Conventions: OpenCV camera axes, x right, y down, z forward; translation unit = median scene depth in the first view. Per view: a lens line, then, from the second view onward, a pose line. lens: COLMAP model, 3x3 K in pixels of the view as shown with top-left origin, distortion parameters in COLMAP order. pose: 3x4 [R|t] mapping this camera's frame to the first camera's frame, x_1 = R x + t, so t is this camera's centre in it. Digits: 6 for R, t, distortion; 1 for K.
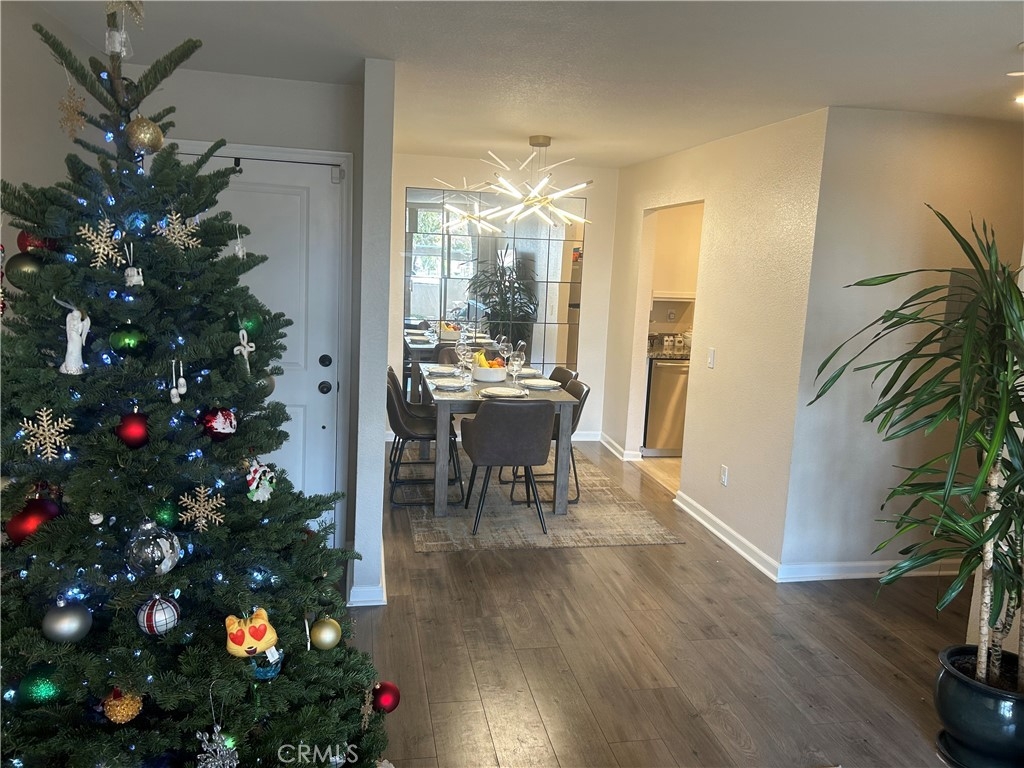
lens RADIAL K [[771.9, 0, 514.1], [0, 771.9, 377.3], [0, 0, 1]] dist [0.044563, -0.047790]
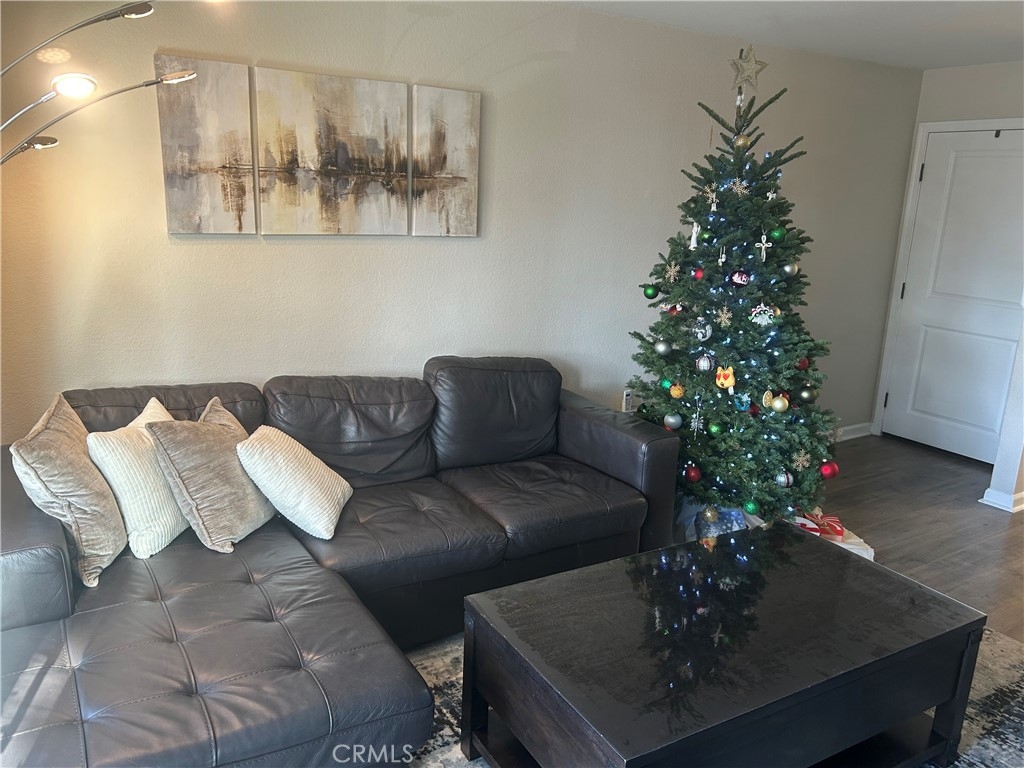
lens RADIAL K [[771.9, 0, 510.6], [0, 771.9, 380.6], [0, 0, 1]] dist [0.044563, -0.047790]
pose [[0.325316, 0.176847, -0.928921, 0.574260], [-0.158953, 0.978605, 0.130639, 0.062370], [0.932150, 0.105156, 0.346466, -0.110059]]
